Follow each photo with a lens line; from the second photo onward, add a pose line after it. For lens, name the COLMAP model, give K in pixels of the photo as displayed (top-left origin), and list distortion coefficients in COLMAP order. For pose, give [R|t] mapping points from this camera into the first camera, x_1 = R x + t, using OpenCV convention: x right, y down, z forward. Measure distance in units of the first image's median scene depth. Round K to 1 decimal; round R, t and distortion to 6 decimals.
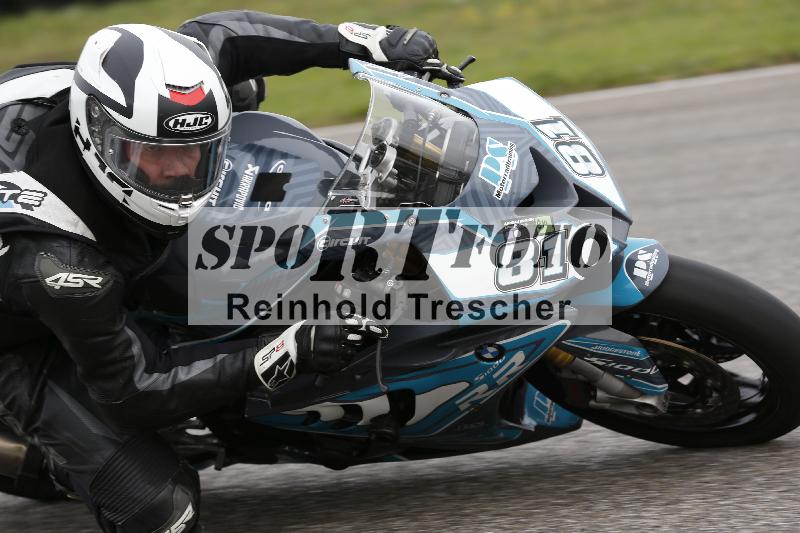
lens RADIAL K [[5154.3, 0, 400.0], [0, 5154.3, 266.5], [0, 0, 1]] dist [-0.847676, -13.047549]
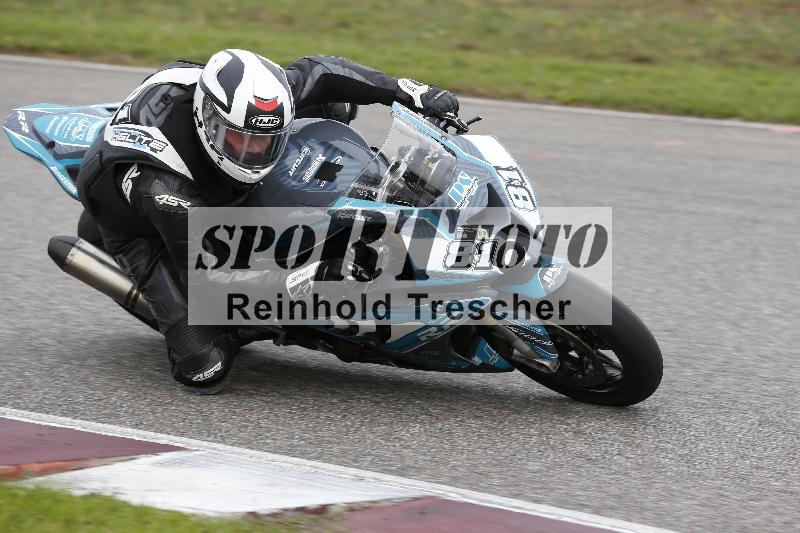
lens RADIAL K [[5154.3, 0, 400.0], [0, 5154.3, 266.5], [0, 0, 1]] dist [-0.847676, -13.047549]
pose [[0.959909, 0.220900, -0.172560, 0.270194], [-0.217683, 0.975295, 0.037593, -0.050792], [0.176602, 0.001477, 0.984281, -0.520284]]
